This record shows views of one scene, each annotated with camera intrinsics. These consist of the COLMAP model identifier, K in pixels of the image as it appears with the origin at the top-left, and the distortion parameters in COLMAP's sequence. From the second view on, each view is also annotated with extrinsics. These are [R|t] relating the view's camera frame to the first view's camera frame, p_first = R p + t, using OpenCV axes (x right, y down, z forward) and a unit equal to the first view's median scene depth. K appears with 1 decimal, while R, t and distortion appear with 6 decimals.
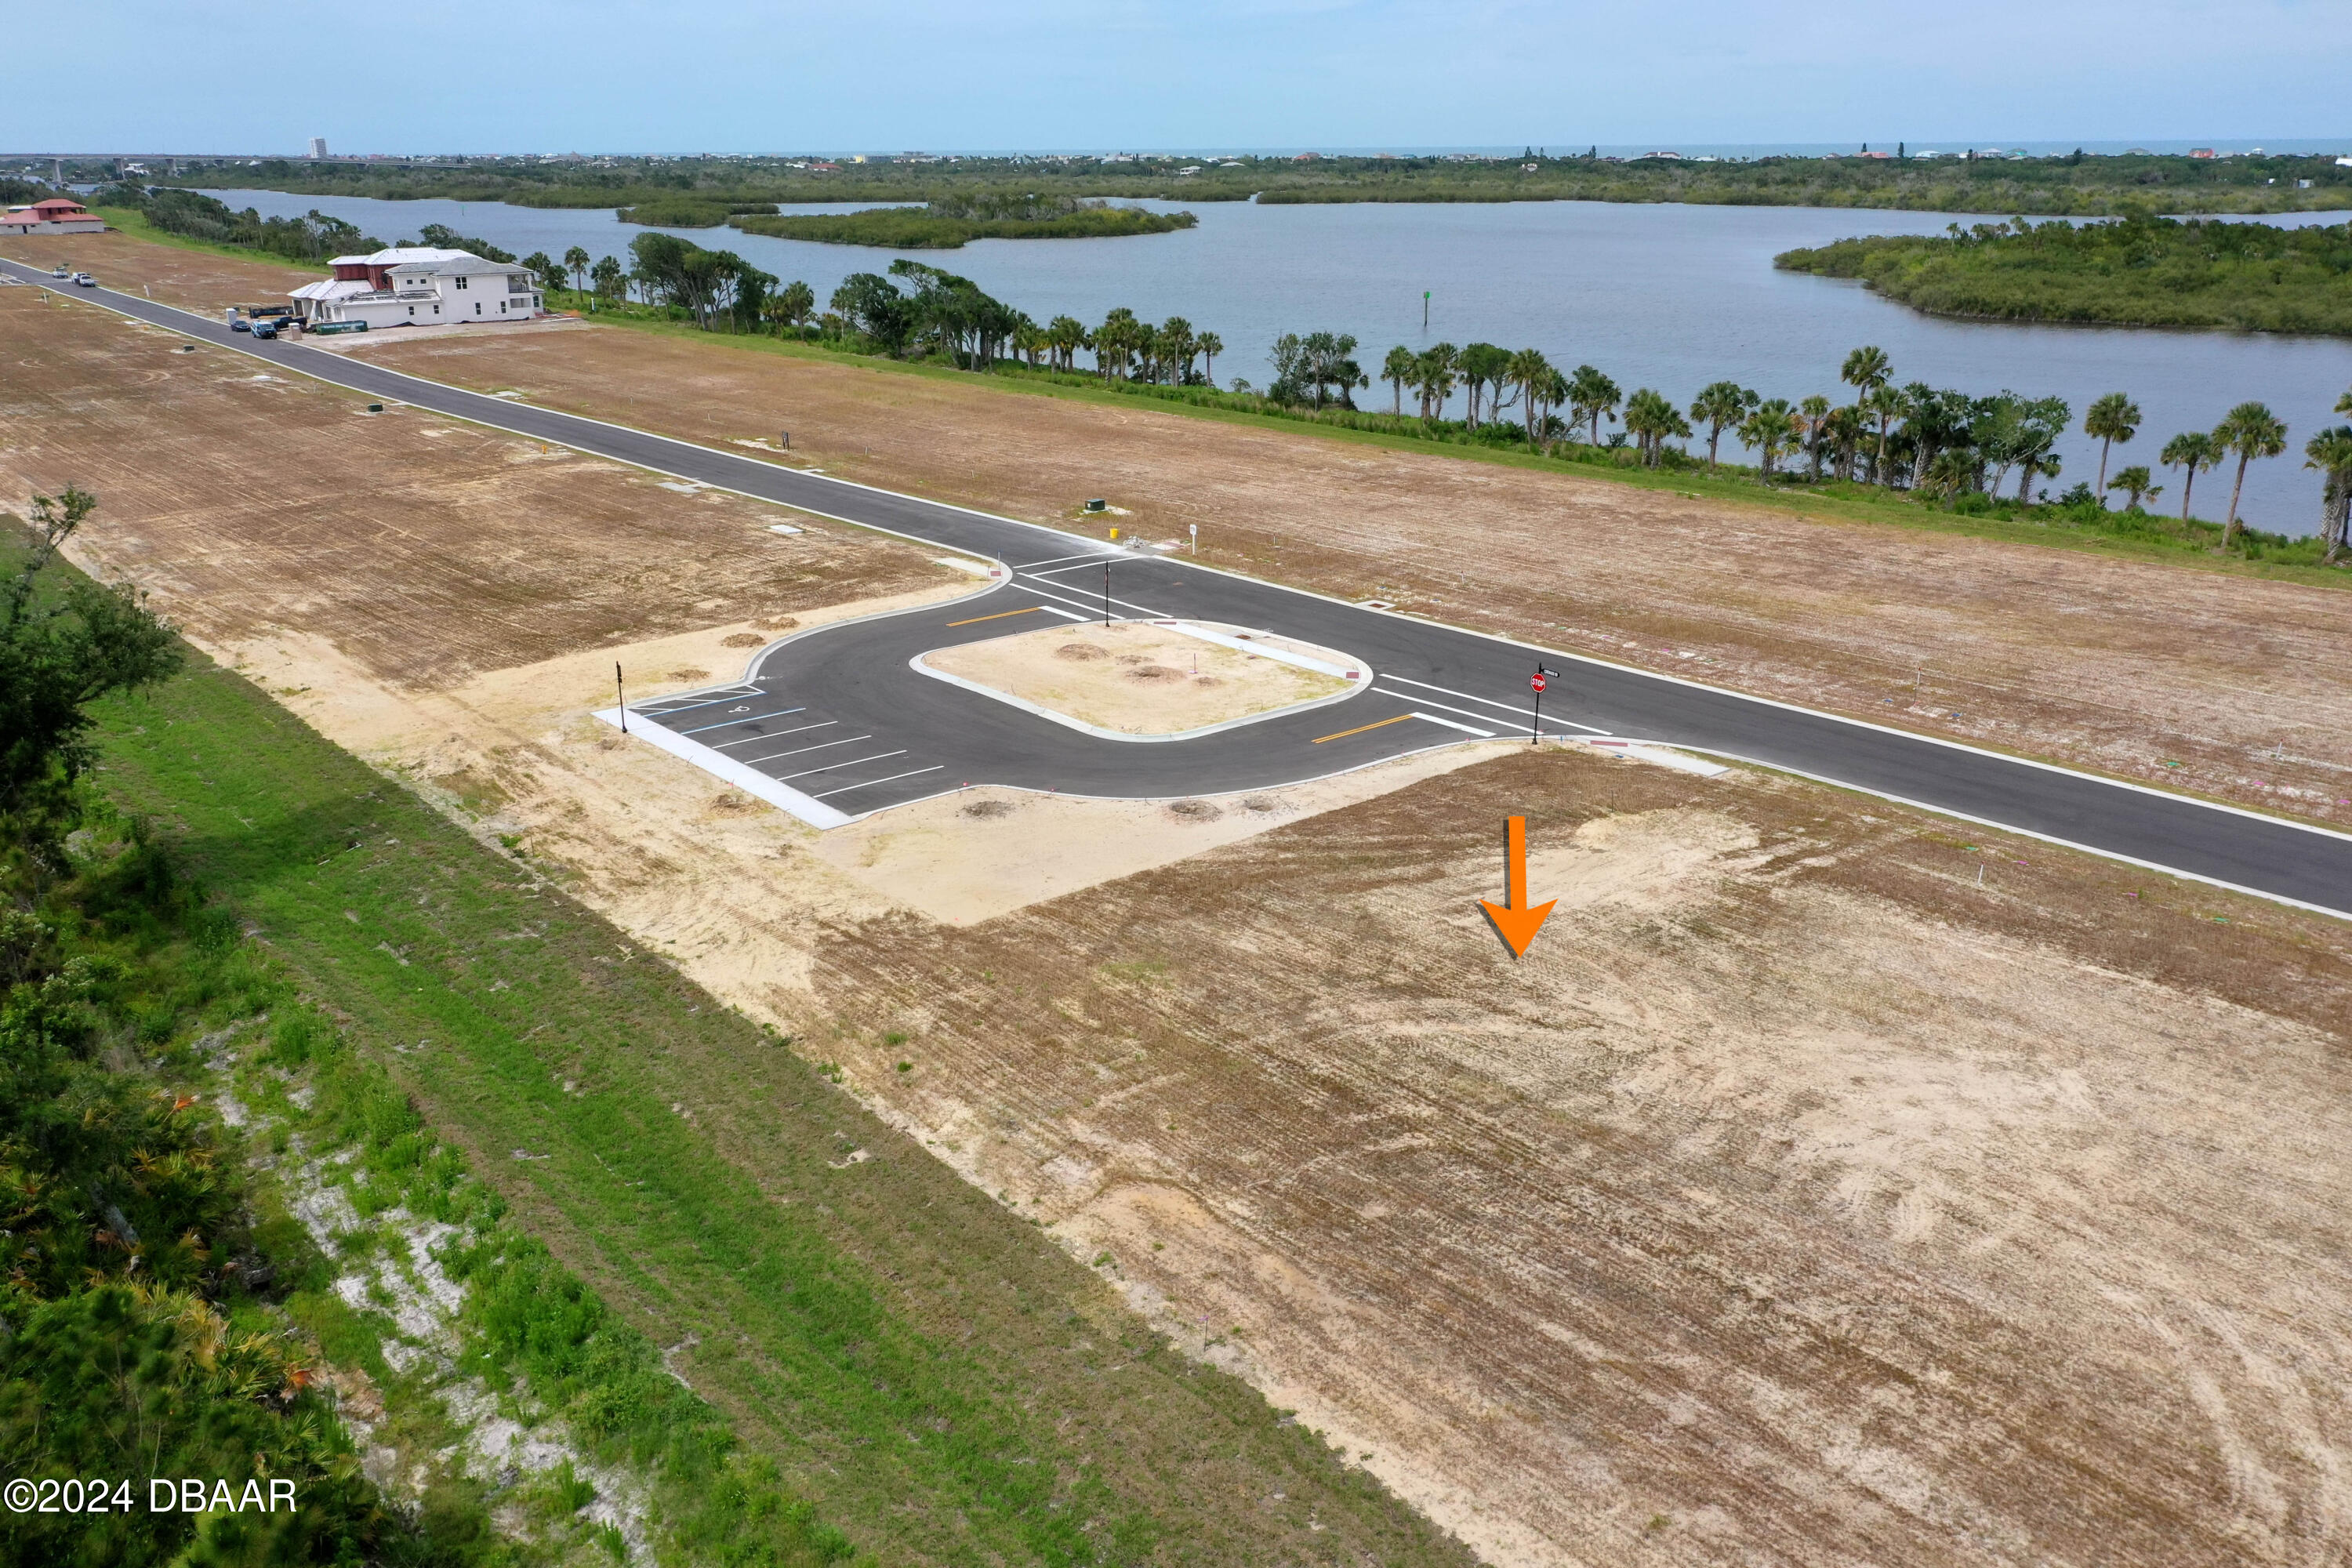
lens RADIAL K [[1859.8, 0, 1176.0], [0, 1859.8, 784.0], [0, 0, 1]] dist [0.012682, -0.003861]
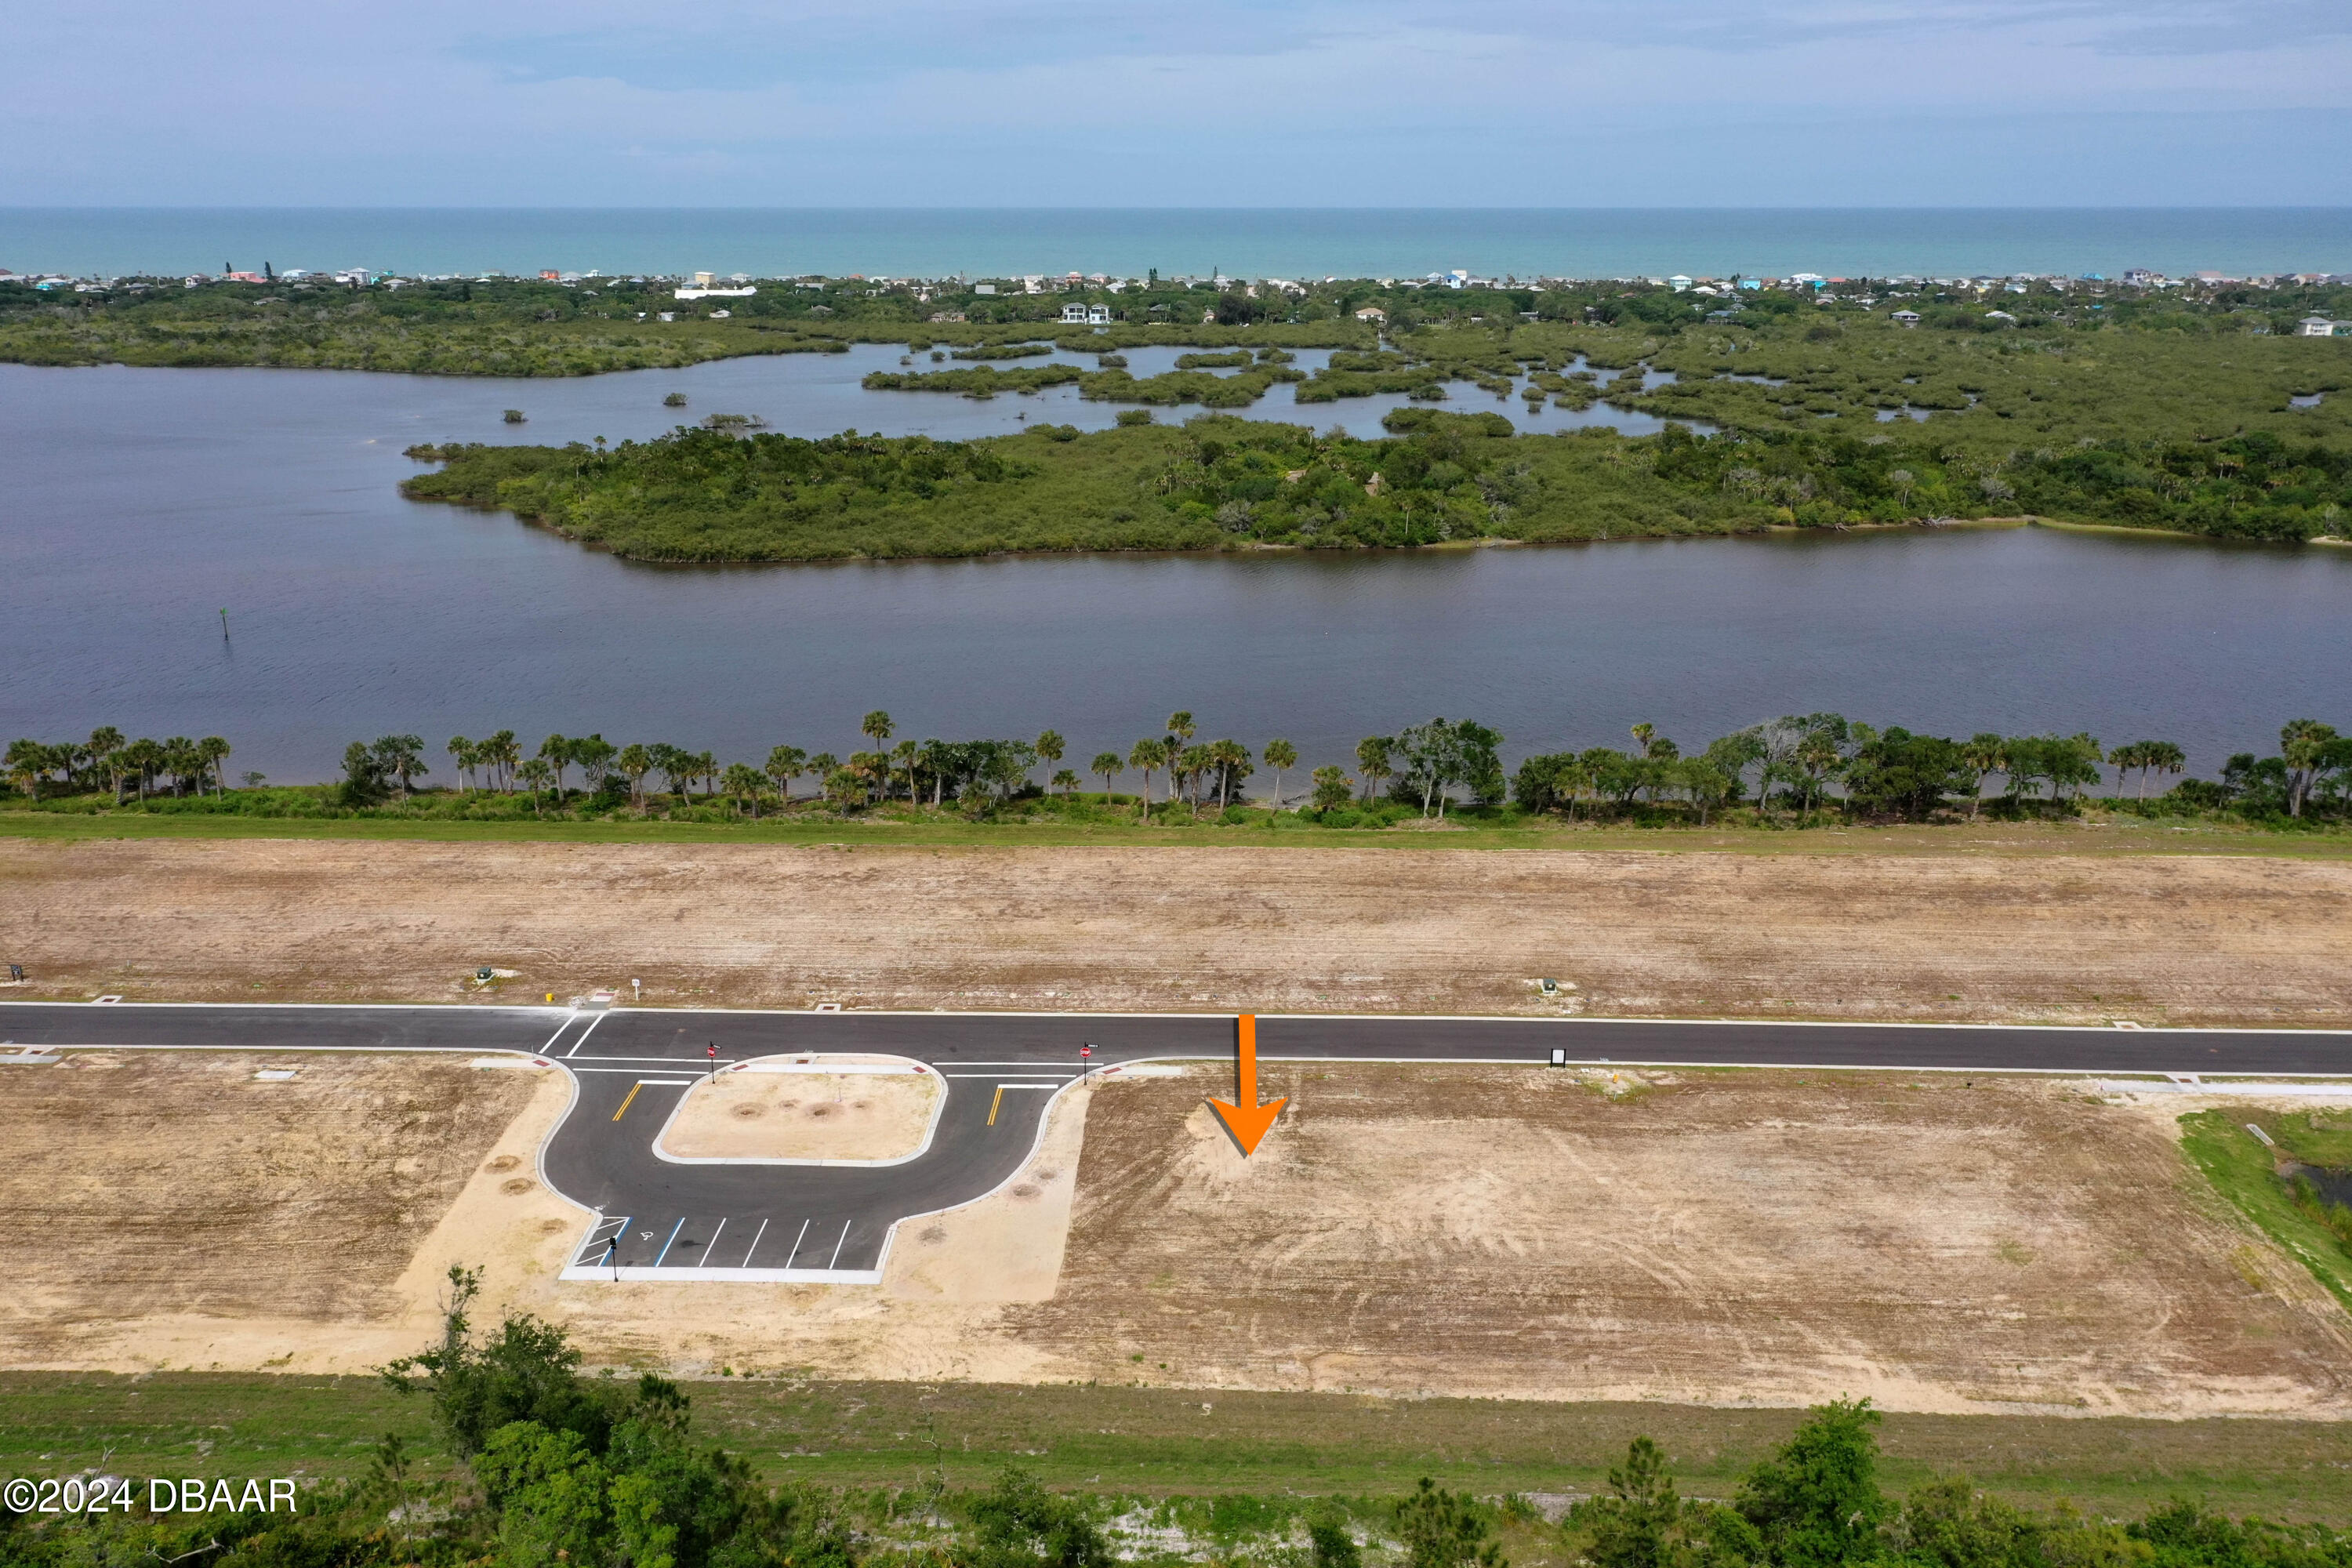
lens RADIAL K [[1876.1, 0, 1176.0], [0, 1876.1, 784.0], [0, 0, 1]] dist [0.011911, -0.000252]
pose [[0.674467, -0.212589, 0.707037, -1.168267], [0.235379, 0.969592, 0.066997, -0.486812], [-0.699780, 0.121234, 0.703996, -0.454436]]
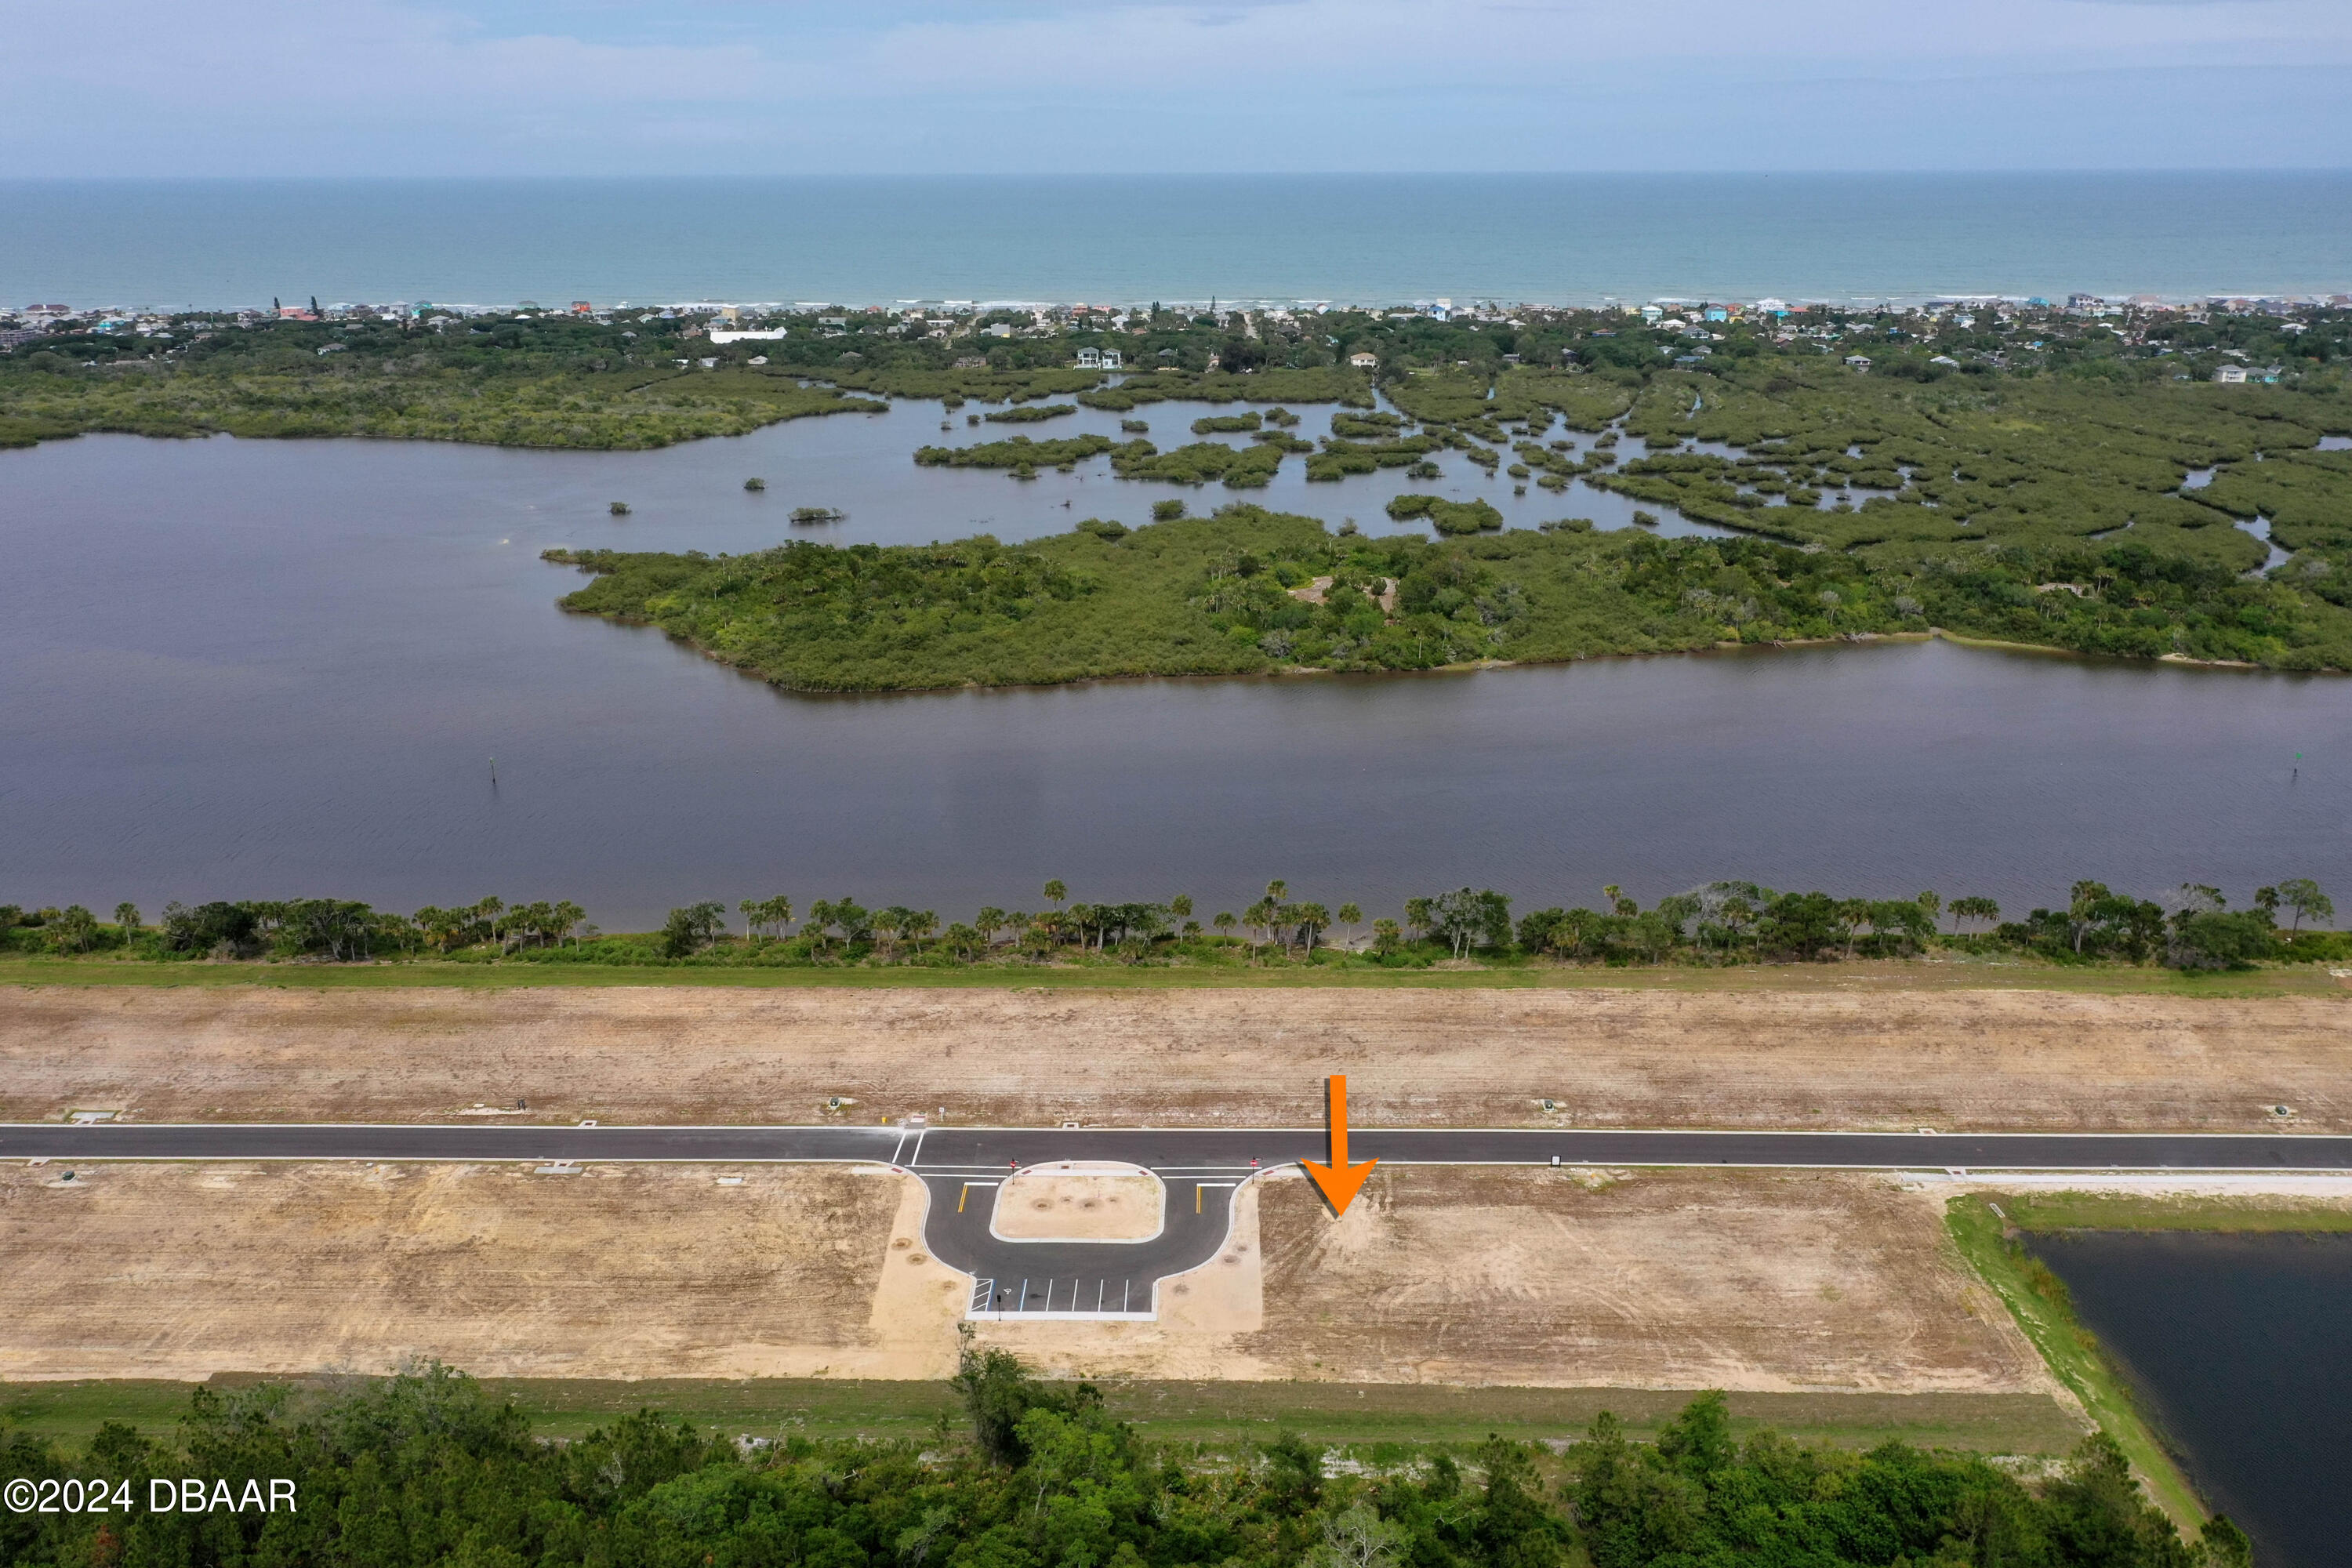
lens RADIAL K [[1867.1, 0, 1176.0], [0, 1867.1, 784.0], [0, 0, 1]] dist [0.009272, -0.000121]
pose [[0.665211, -0.231032, 0.710013, -2.098470], [0.242020, 0.966302, 0.087677, -1.055942], [-0.706343, 0.113514, 0.698709, -1.148902]]
